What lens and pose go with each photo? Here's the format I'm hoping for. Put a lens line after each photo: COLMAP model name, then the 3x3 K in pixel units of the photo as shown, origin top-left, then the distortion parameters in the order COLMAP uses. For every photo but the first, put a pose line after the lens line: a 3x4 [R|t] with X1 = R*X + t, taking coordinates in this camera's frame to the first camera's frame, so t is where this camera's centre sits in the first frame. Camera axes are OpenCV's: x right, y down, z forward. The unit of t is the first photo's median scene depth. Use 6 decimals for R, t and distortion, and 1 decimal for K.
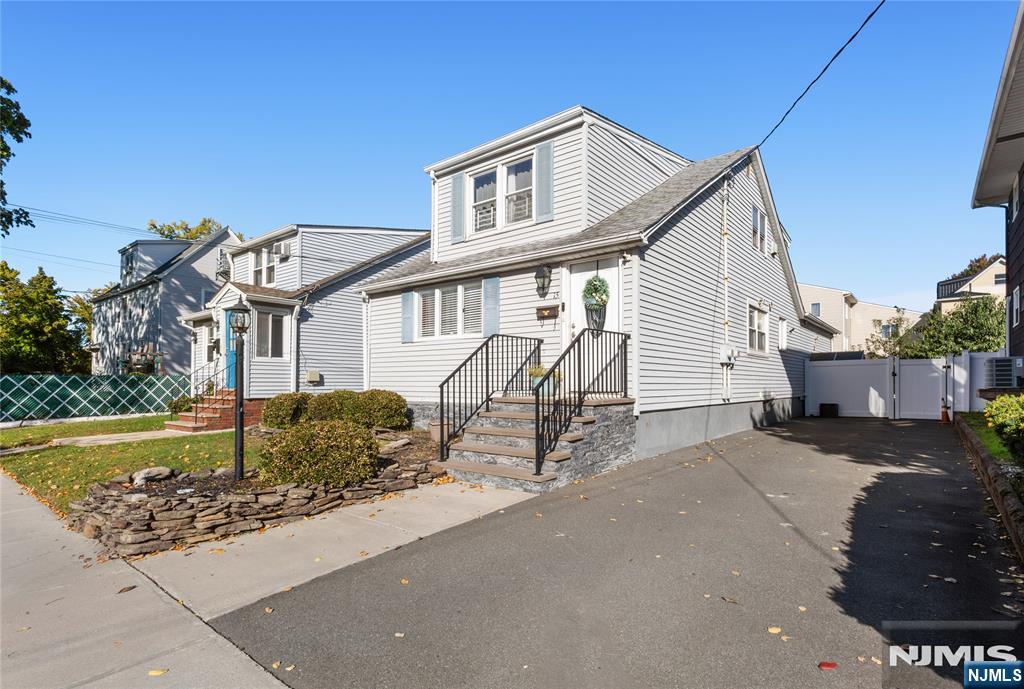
lens RADIAL K [[501.7, 0, 512.1], [0, 501.7, 372.4], [0, 0, 1]] dist [0.000431, 0.000084]
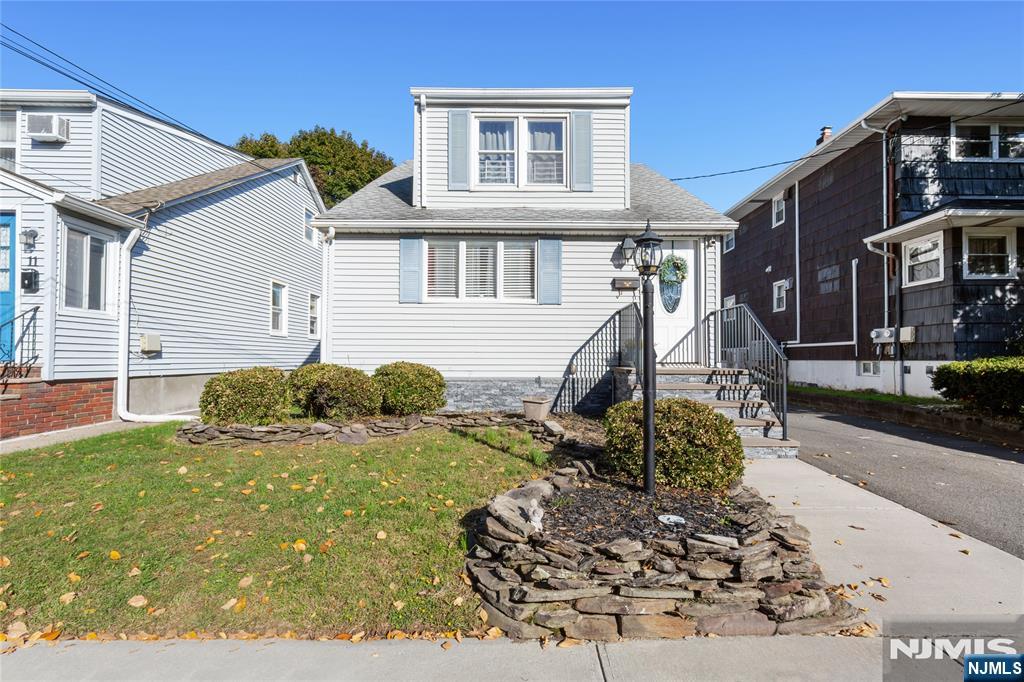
lens RADIAL K [[488.9, 0, 512.0], [0, 488.9, 341.0], [0, 0, 1]] dist [0.005199, 0.000813]
pose [[0.776145, 0.025263, 0.630048, -0.582778], [-0.014490, 0.999648, -0.022233, 0.015501], [-0.630388, 0.008126, 0.776238, 0.316018]]
